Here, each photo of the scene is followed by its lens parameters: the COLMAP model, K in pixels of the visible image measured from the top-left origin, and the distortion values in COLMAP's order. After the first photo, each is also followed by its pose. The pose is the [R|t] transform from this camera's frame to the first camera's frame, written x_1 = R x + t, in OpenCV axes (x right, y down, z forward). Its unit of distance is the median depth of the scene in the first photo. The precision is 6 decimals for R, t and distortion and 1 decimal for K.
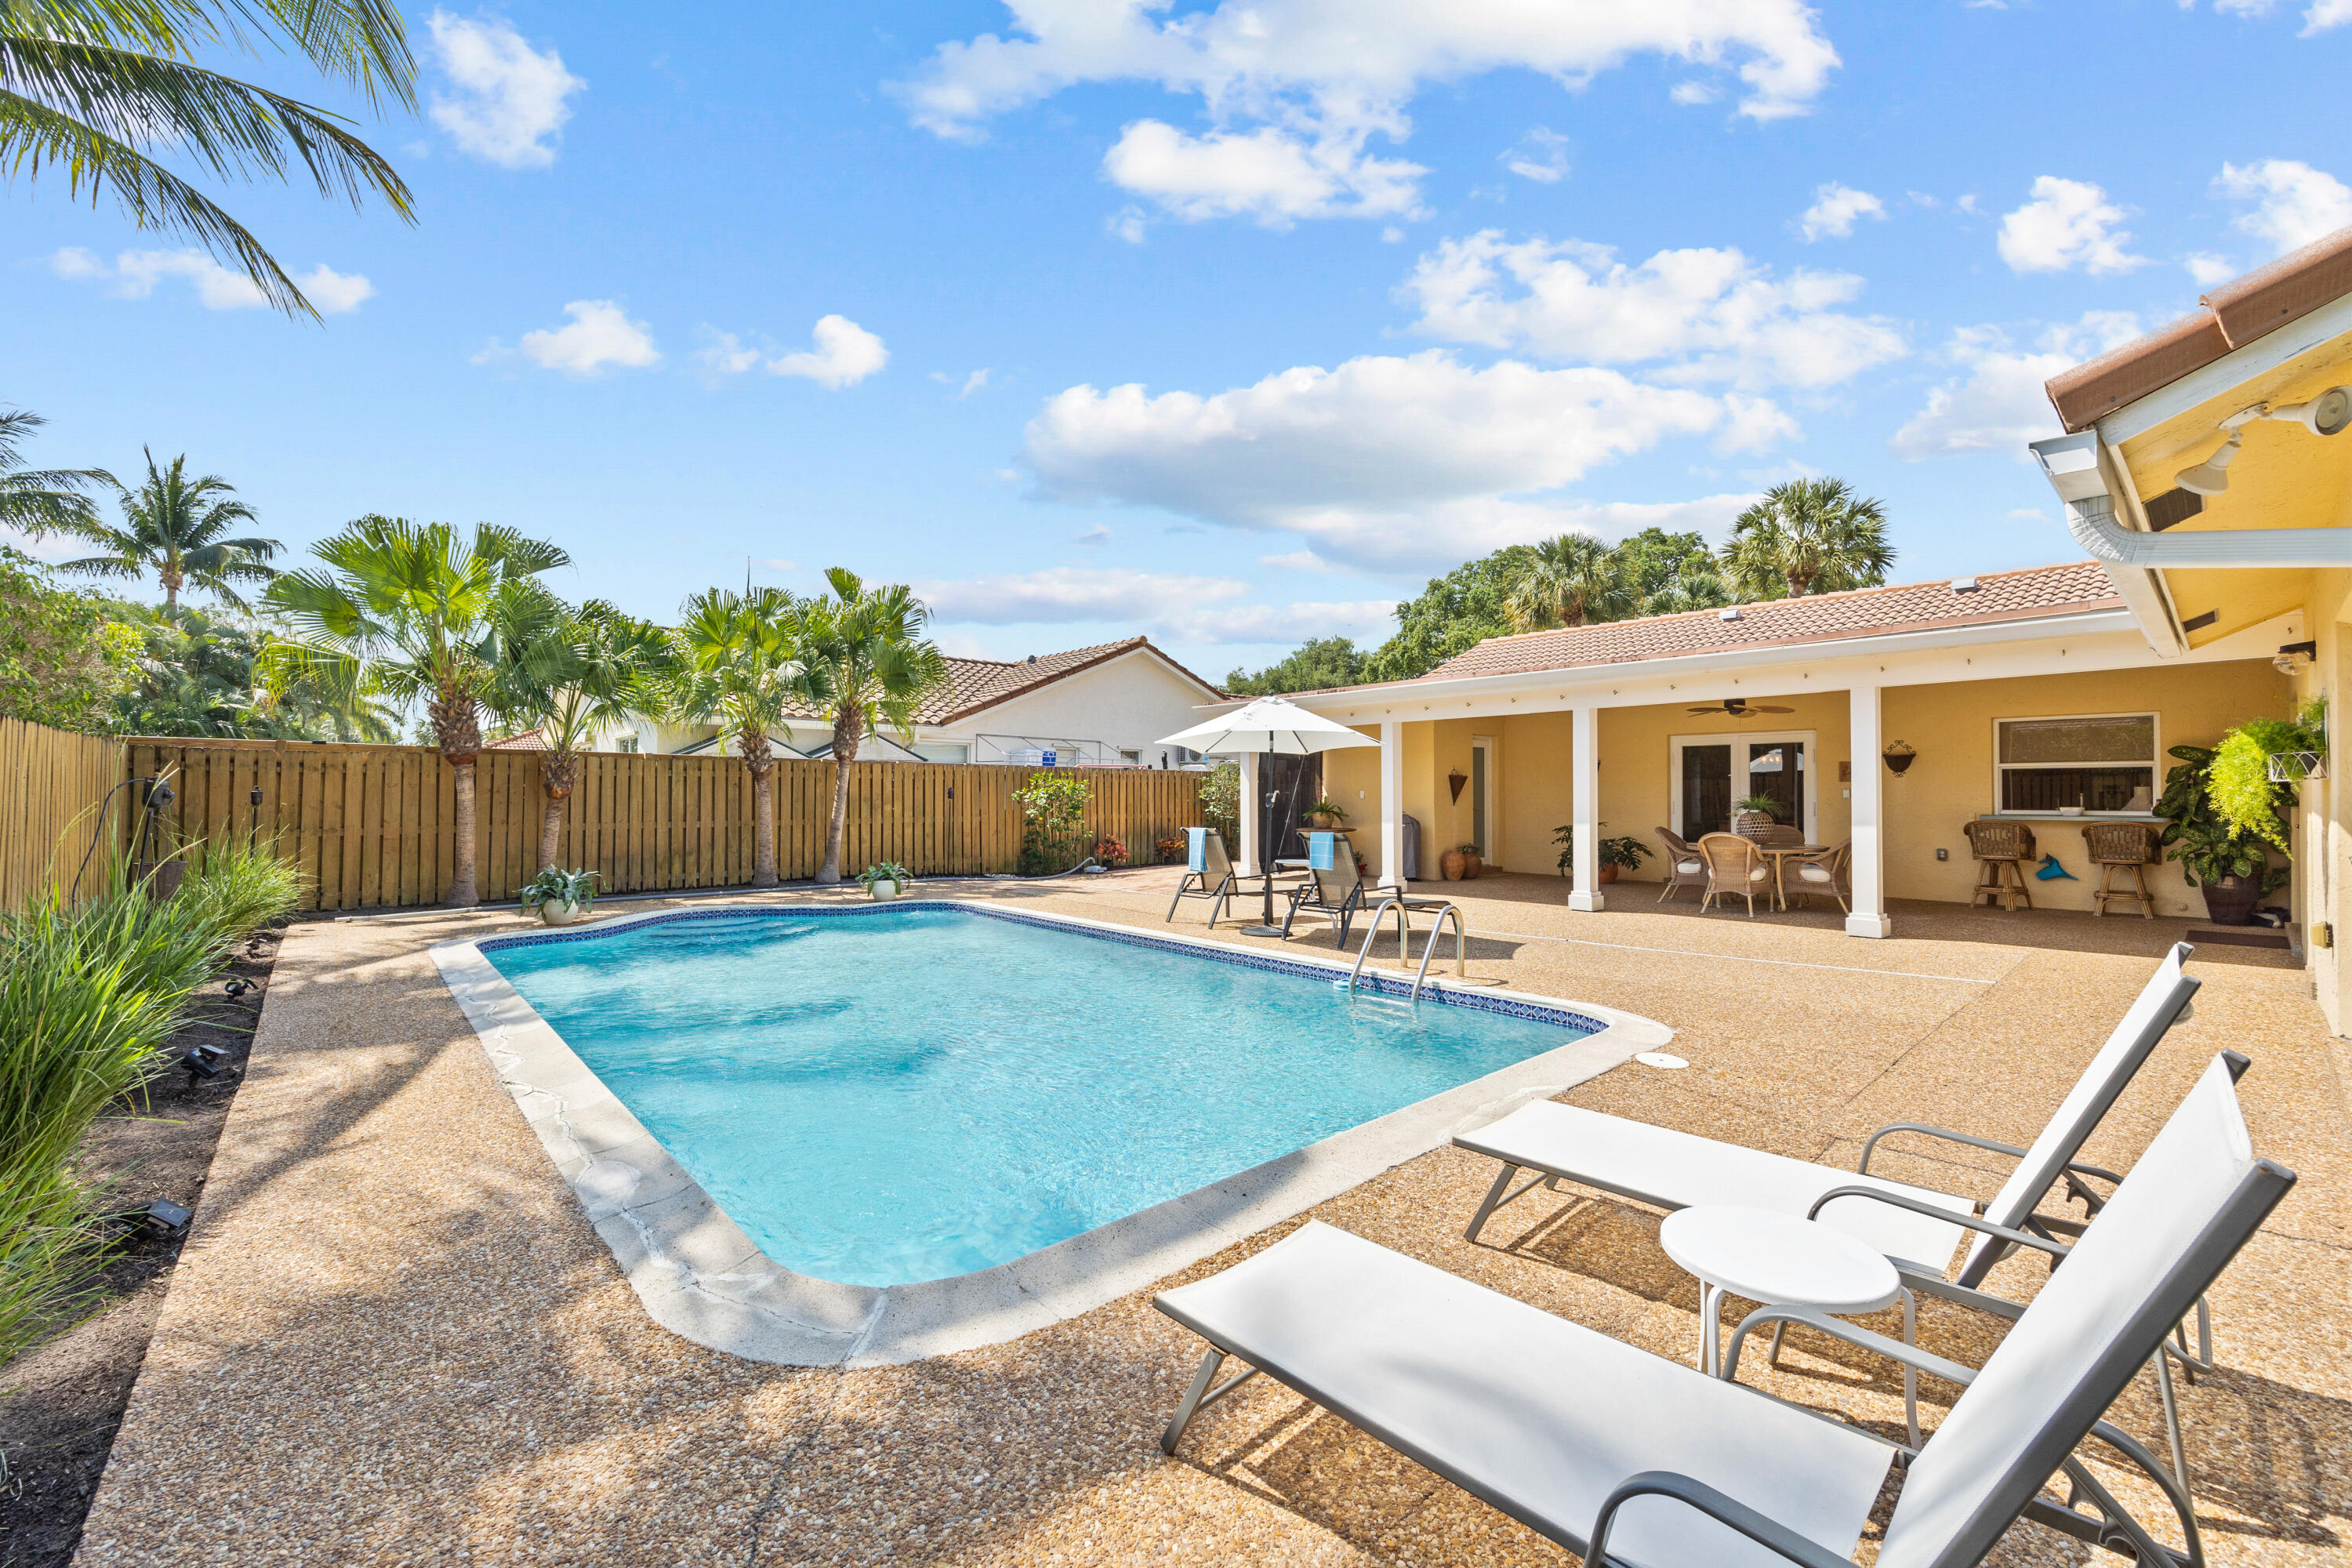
lens RADIAL K [[957.6, 0, 1190.4], [0, 957.6, 779.9], [0, 0, 1]] dist [-0.004864, 0.000327]
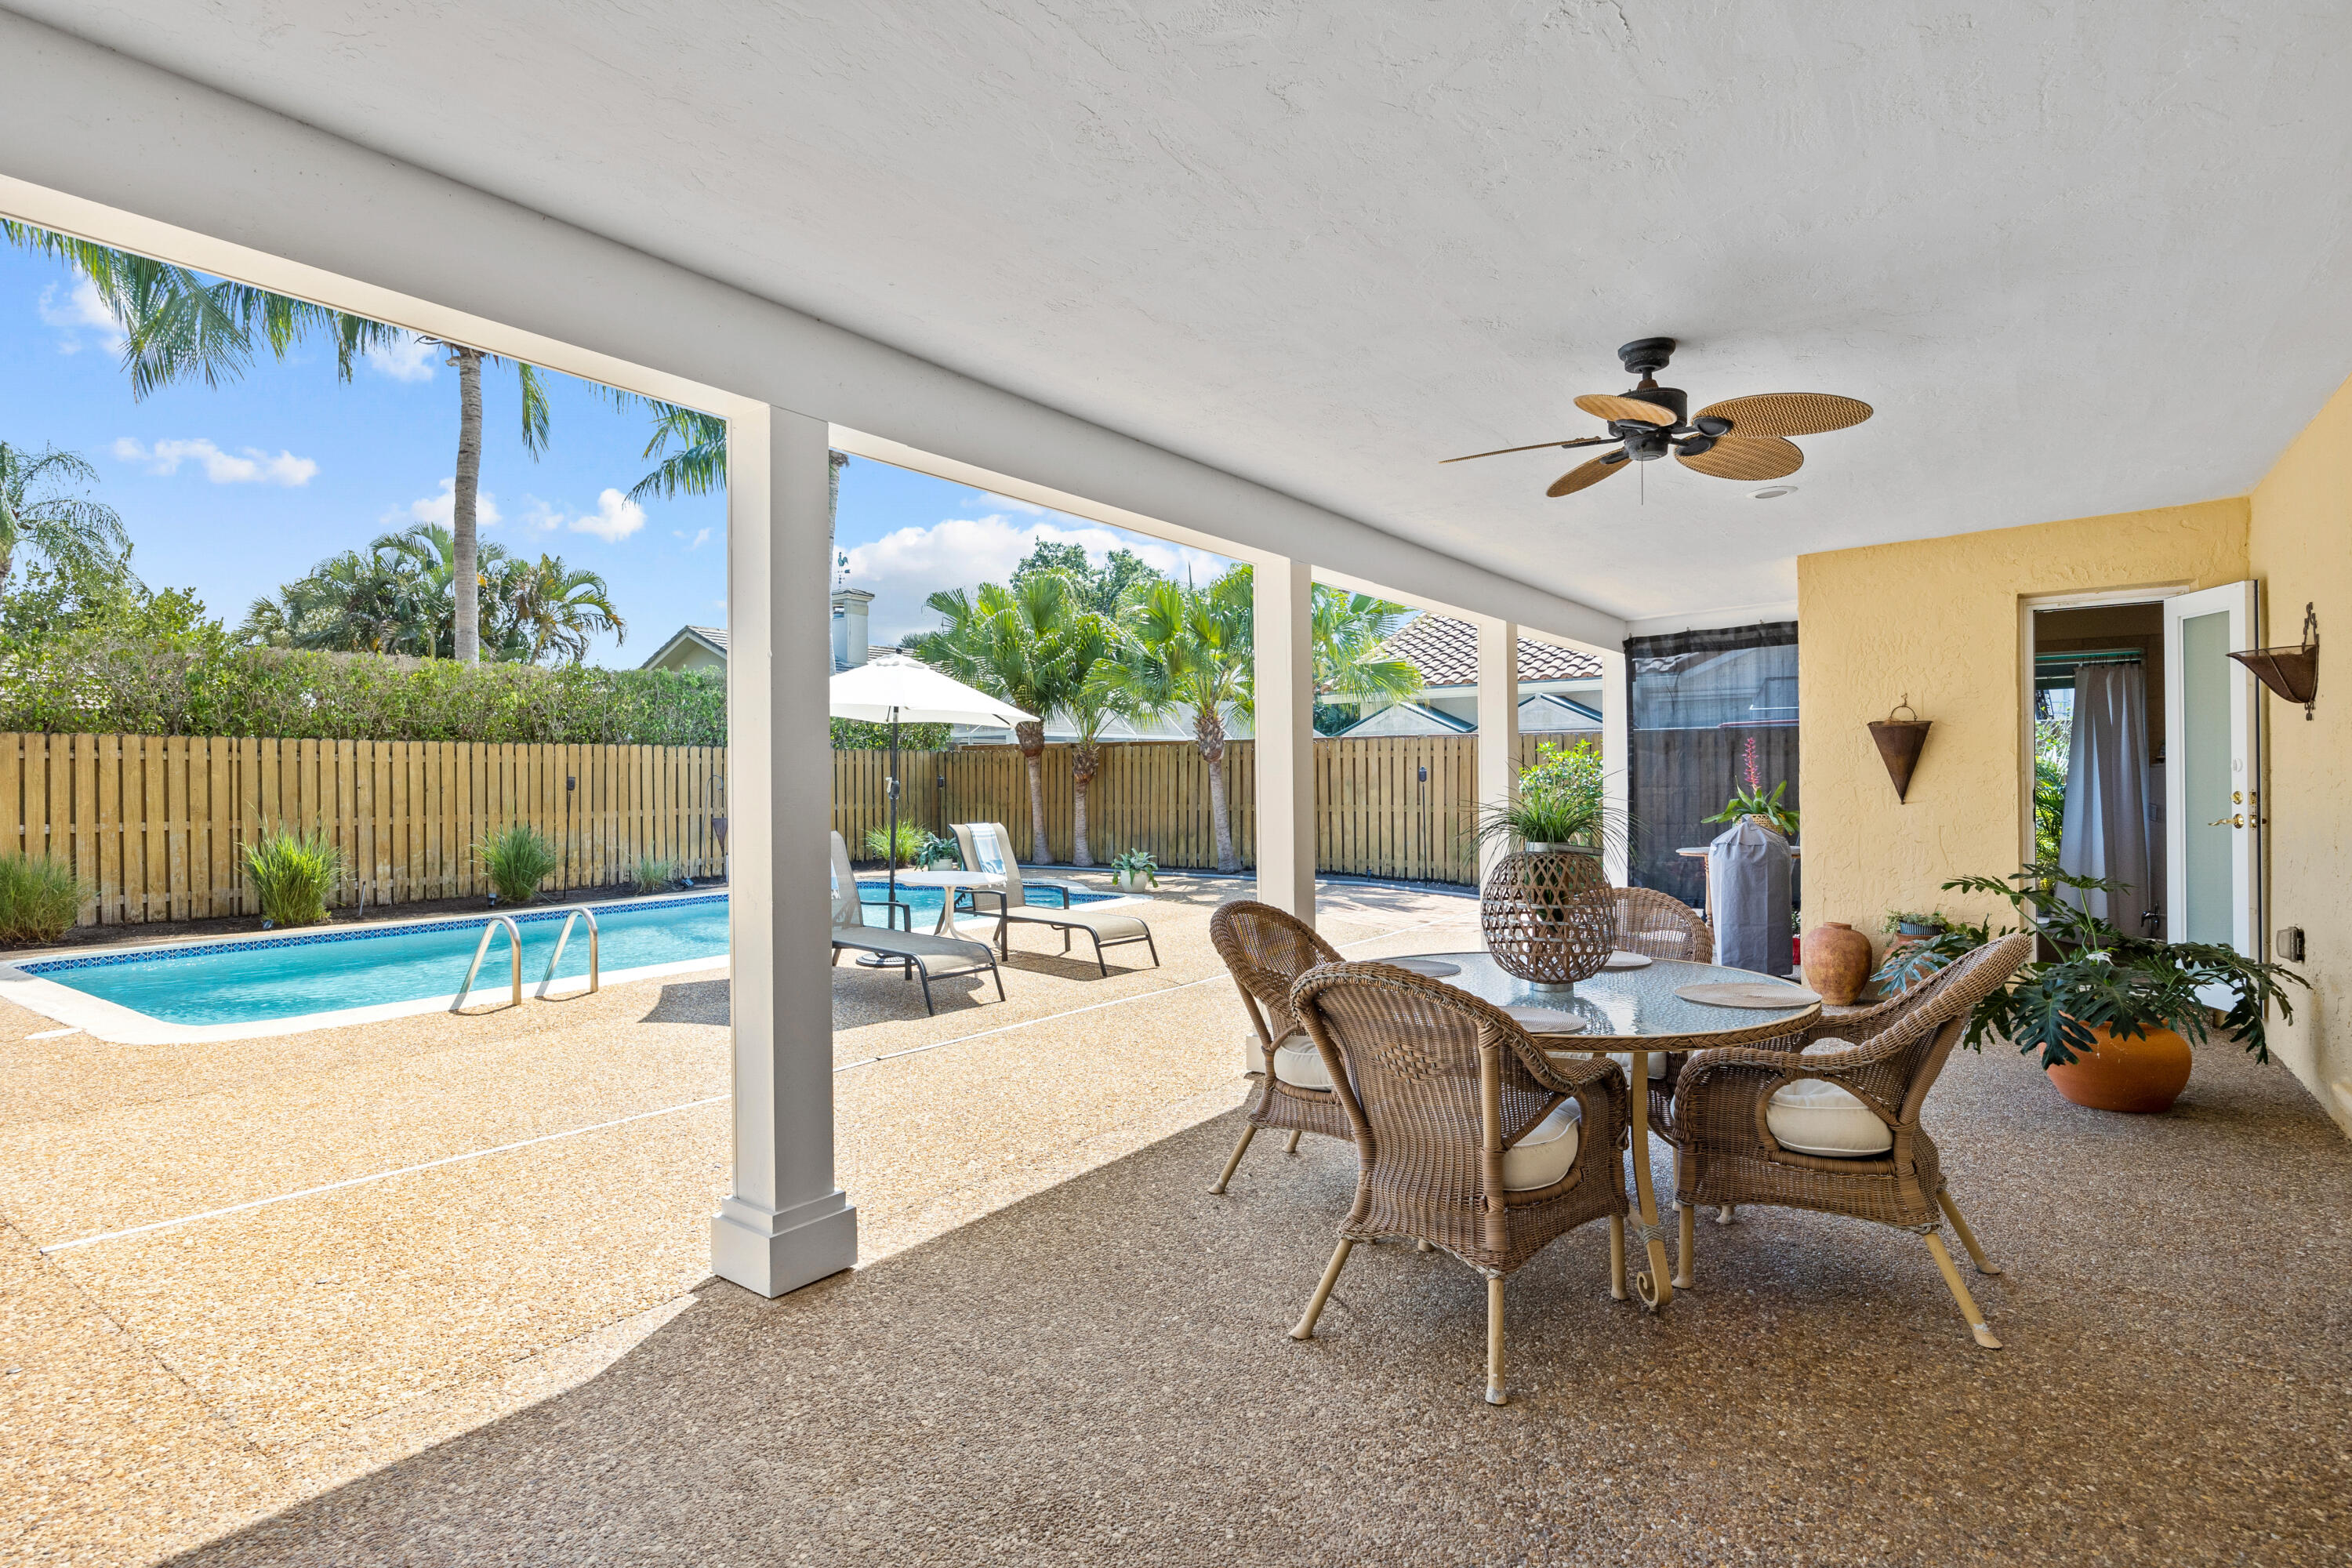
lens RADIAL K [[1169.2, 0, 1176.6], [0, 1169.2, 784.2], [0, 0, 1]] dist [-0.015230, 0.002479]
pose [[0.213867, 0.004541, -0.976852, 0.731611], [0.023873, 0.999666, 0.009874, 0.009100], [0.976571, -0.025433, 0.213687, 0.733177]]
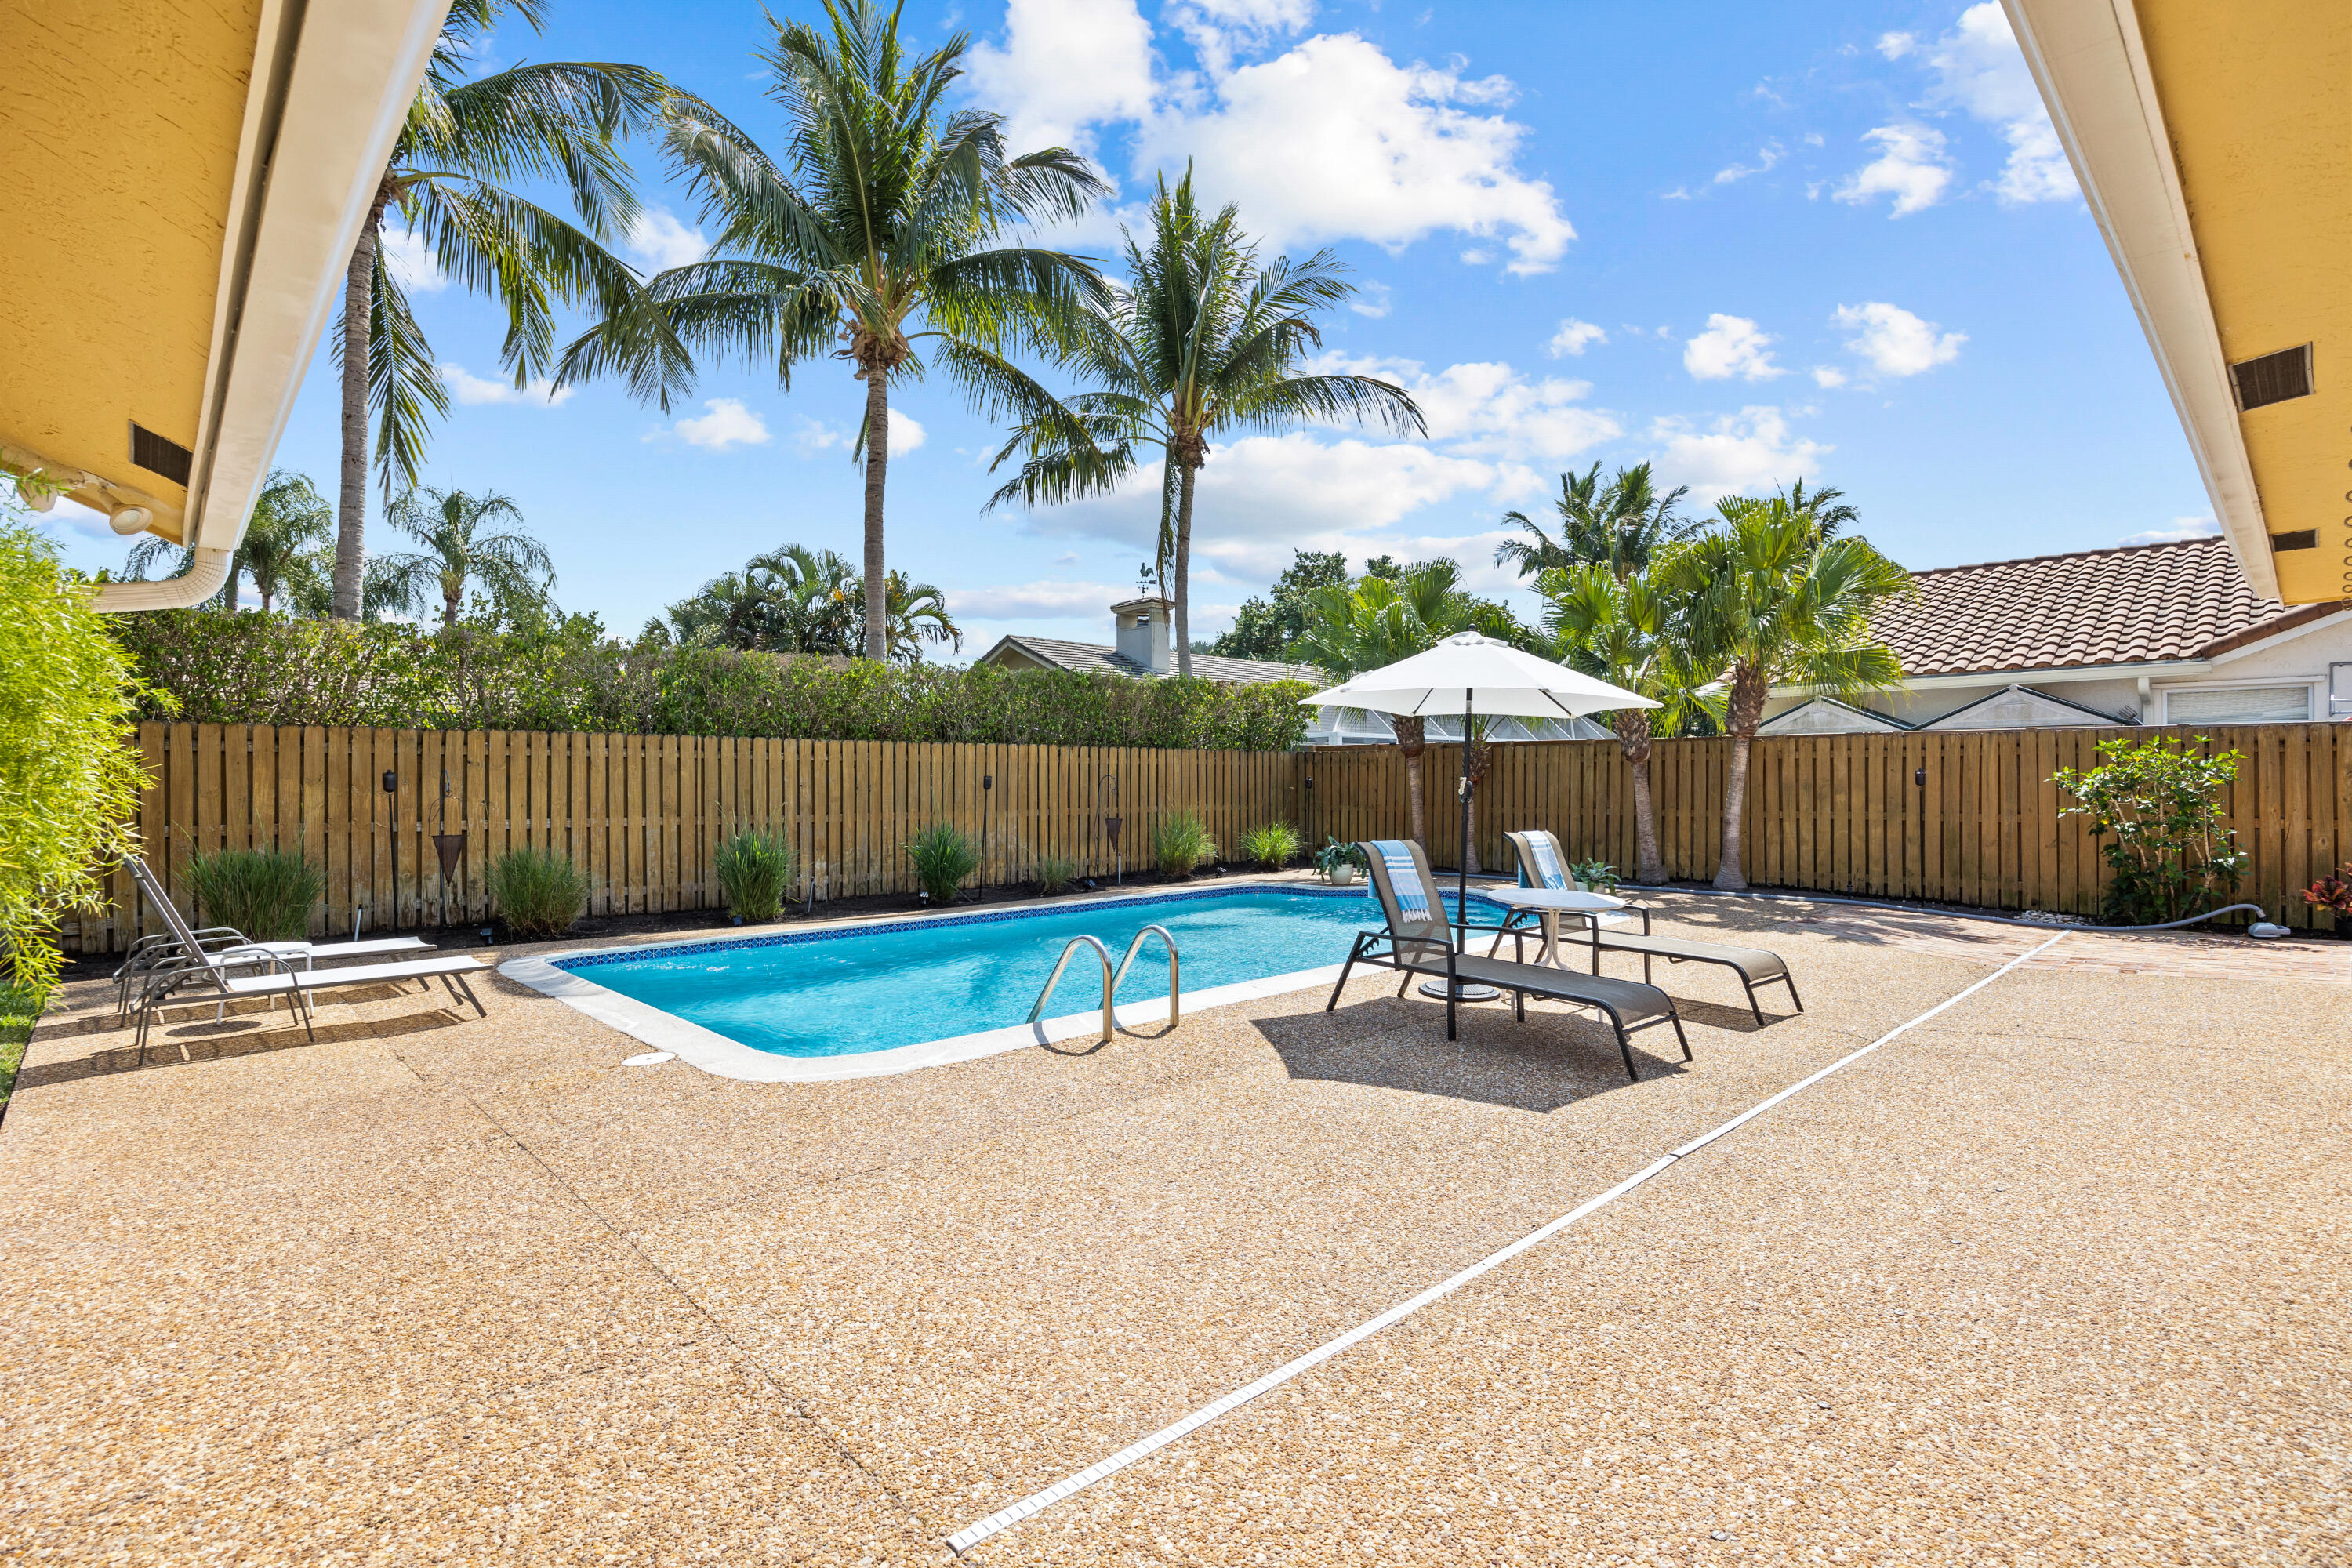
lens RADIAL K [[1095.9, 0, 1181.7], [0, 1095.9, 785.3], [0, 0, 1]] dist [-0.015376, -0.000177]
pose [[0.026491, 0.004692, -0.999638, 0.575736], [0.019509, 0.999796, 0.005210, 0.006556], [0.999459, -0.019640, 0.026394, 0.568740]]
